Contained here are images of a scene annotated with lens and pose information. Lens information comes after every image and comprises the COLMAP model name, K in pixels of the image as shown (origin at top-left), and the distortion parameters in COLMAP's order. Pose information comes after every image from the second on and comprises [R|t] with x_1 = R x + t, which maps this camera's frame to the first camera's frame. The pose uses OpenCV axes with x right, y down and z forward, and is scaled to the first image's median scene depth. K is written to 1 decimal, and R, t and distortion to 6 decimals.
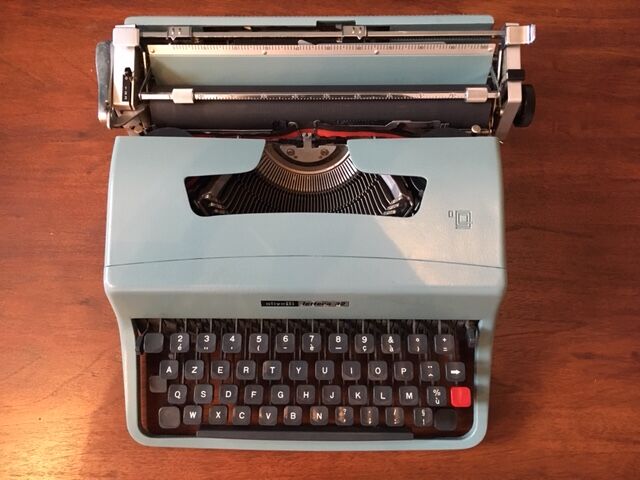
lens RADIAL K [[555.7, 0, 319.9], [0, 555.7, 243.0], [0, 0, 1]] dist [0.071197, -0.104911]
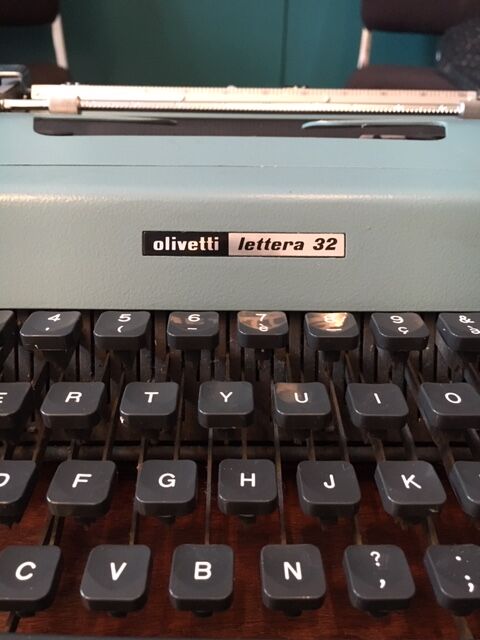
lens RADIAL K [[555.7, 0, 240.1], [0, 555.7, 318.4], [0, 0, 1]] dist [0.071197, -0.104911]
pose [[0.999608, 0.009834, 0.026197, -0.038060], [0.012963, 0.666935, -0.745003, 0.444907], [-0.024798, 0.745051, 0.666547, 0.715480]]
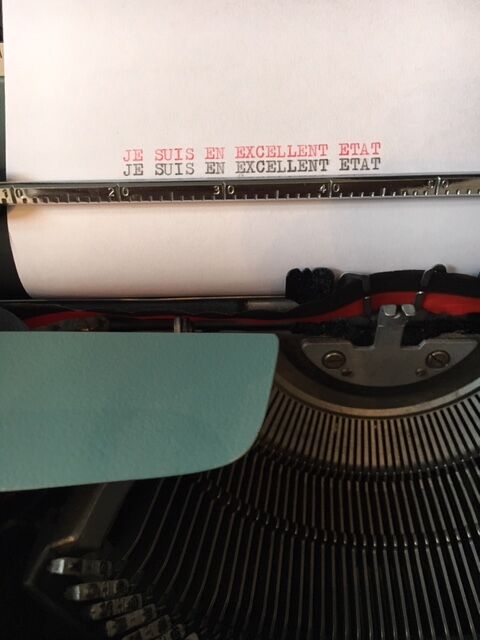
lens RADIAL K [[555.7, 0, 236.2], [0, 555.7, 319.3], [0, 0, 1]] dist [0.071197, -0.104911]
pose [[0.999819, -0.014798, -0.011943, -0.113132], [0.013098, 0.991209, -0.131653, -0.152496], [0.013787, 0.131472, 0.991224, 0.705095]]
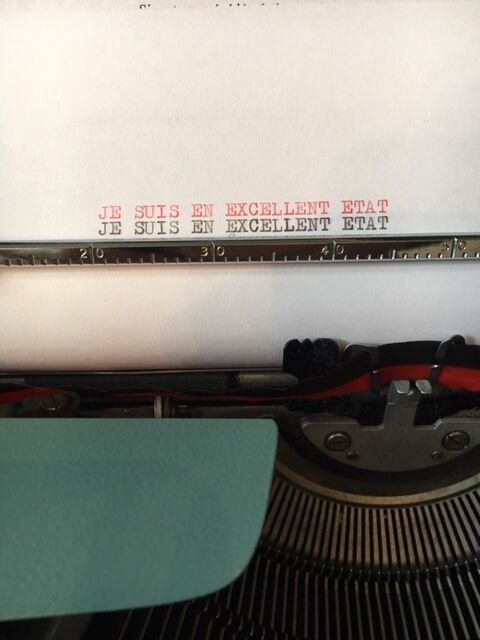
lens RADIAL K [[555.7, 0, 236.4], [0, 555.7, 323.6], [0, 0, 1]] dist [0.071197, -0.104911]
pose [[0.999742, -0.016920, 0.015184, -0.115711], [0.019850, 0.975259, -0.220173, -0.169454], [-0.011083, 0.220417, 0.975343, 0.743834]]
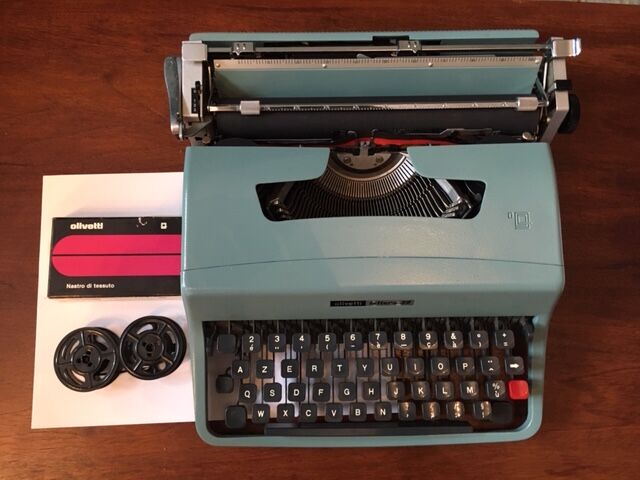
lens RADIAL K [[555.7, 0, 319.8], [0, 555.7, 241.4], [0, 0, 1]] dist [0.071197, -0.104911]
pose [[0.999324, -0.015559, 0.033319, -0.150134], [0.016403, 0.999548, -0.025200, 0.016930], [-0.032911, 0.025729, 0.999127, -0.044806]]
